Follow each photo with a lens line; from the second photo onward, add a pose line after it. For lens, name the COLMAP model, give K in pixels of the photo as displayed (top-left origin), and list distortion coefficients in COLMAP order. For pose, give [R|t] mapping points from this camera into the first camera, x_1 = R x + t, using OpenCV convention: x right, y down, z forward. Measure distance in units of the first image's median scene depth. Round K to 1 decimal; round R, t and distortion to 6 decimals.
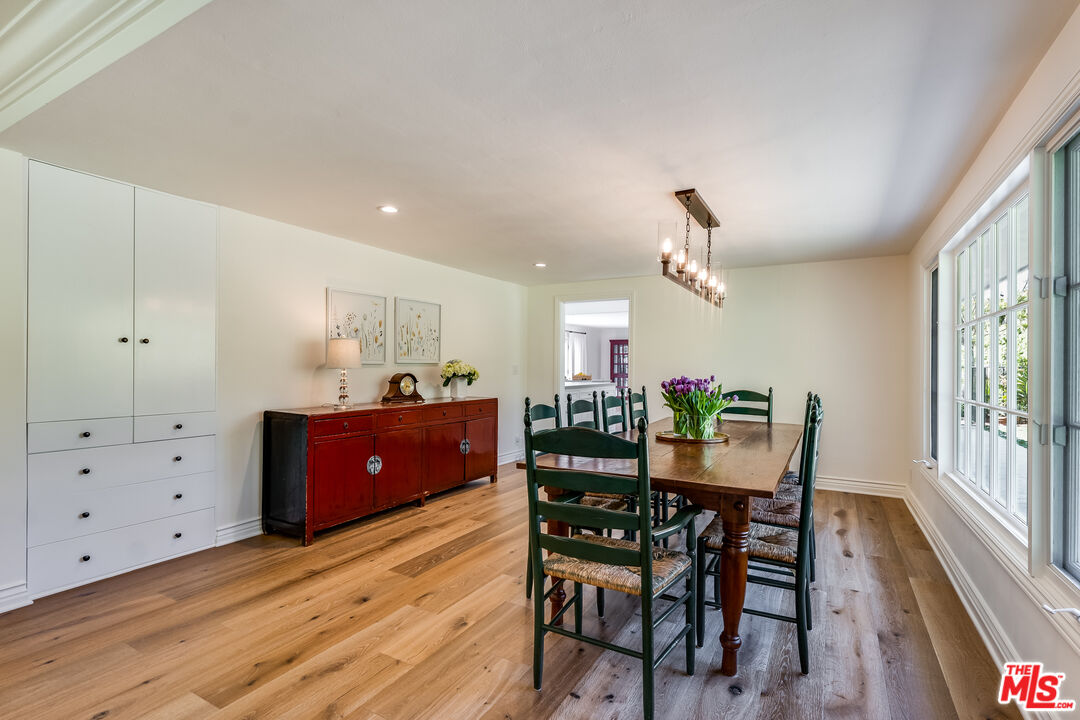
lens RADIAL K [[505.7, 0, 541.5], [0, 505.7, 364.4], [0, 0, 1]] dist [0.011197, 0.000703]
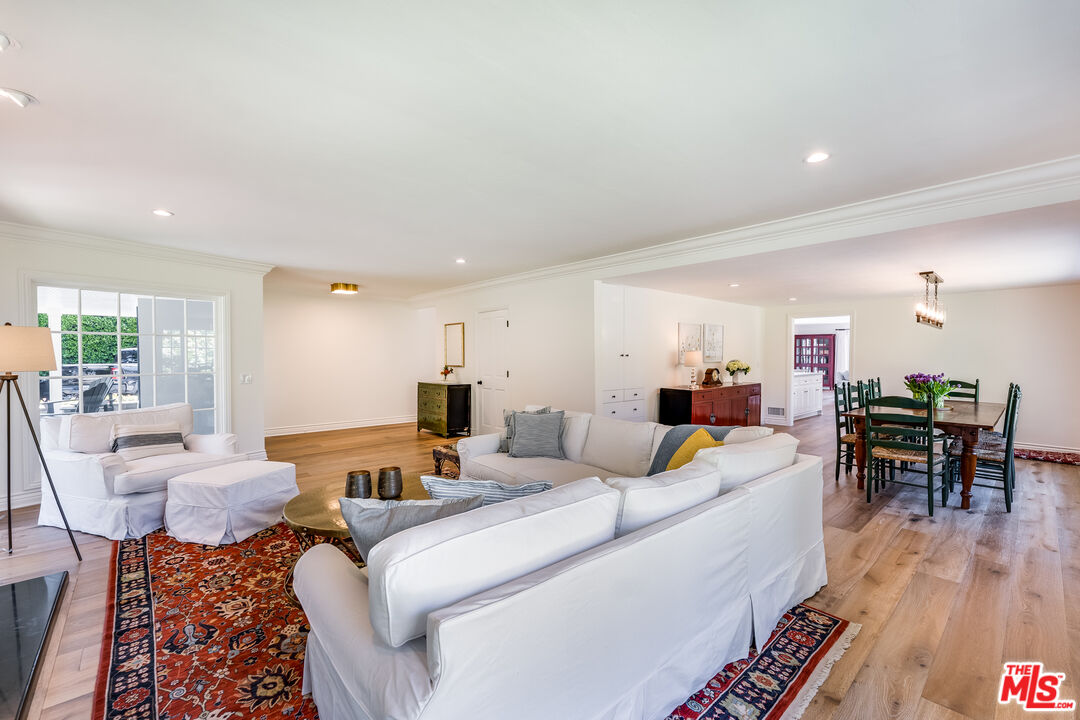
lens RADIAL K [[449.4, 0, 541.1], [0, 449.4, 359.1], [0, 0, 1]] dist [0.002413, 0.000456]
pose [[0.950998, -0.002087, -0.309189, -0.489004], [0.007243, 0.999853, 0.015530, -0.058623], [0.309111, -0.017008, 0.950874, -0.894790]]
